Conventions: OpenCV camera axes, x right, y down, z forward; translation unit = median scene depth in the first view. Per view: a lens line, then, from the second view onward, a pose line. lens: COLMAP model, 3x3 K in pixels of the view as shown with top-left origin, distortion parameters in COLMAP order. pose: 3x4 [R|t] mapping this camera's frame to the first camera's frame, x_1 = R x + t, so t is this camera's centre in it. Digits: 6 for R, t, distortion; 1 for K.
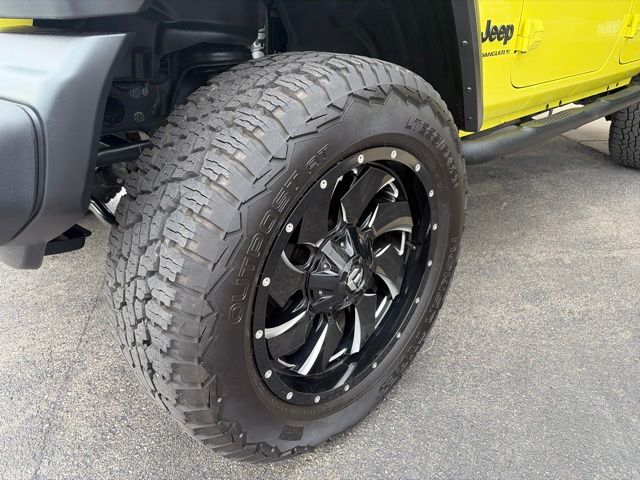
lens RADIAL K [[483.6, 0, 320.2], [0, 483.6, 242.7], [0, 0, 1]] dist [0.033591, -0.022900]
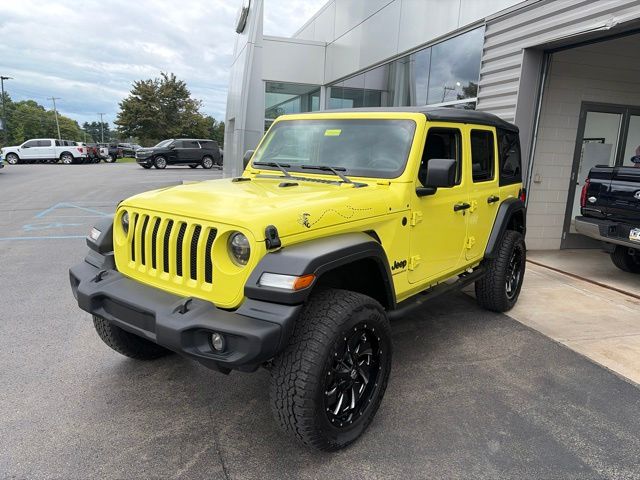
lens RADIAL K [[483.6, 0, 318.3], [0, 483.6, 235.6], [0, 0, 1]] dist [0.033591, -0.022900]
pose [[0.991409, -0.011196, 0.130317, -0.380508], [0.046508, 0.961393, -0.271220, 0.049459], [-0.122249, 0.274951, 0.953655, -1.424371]]
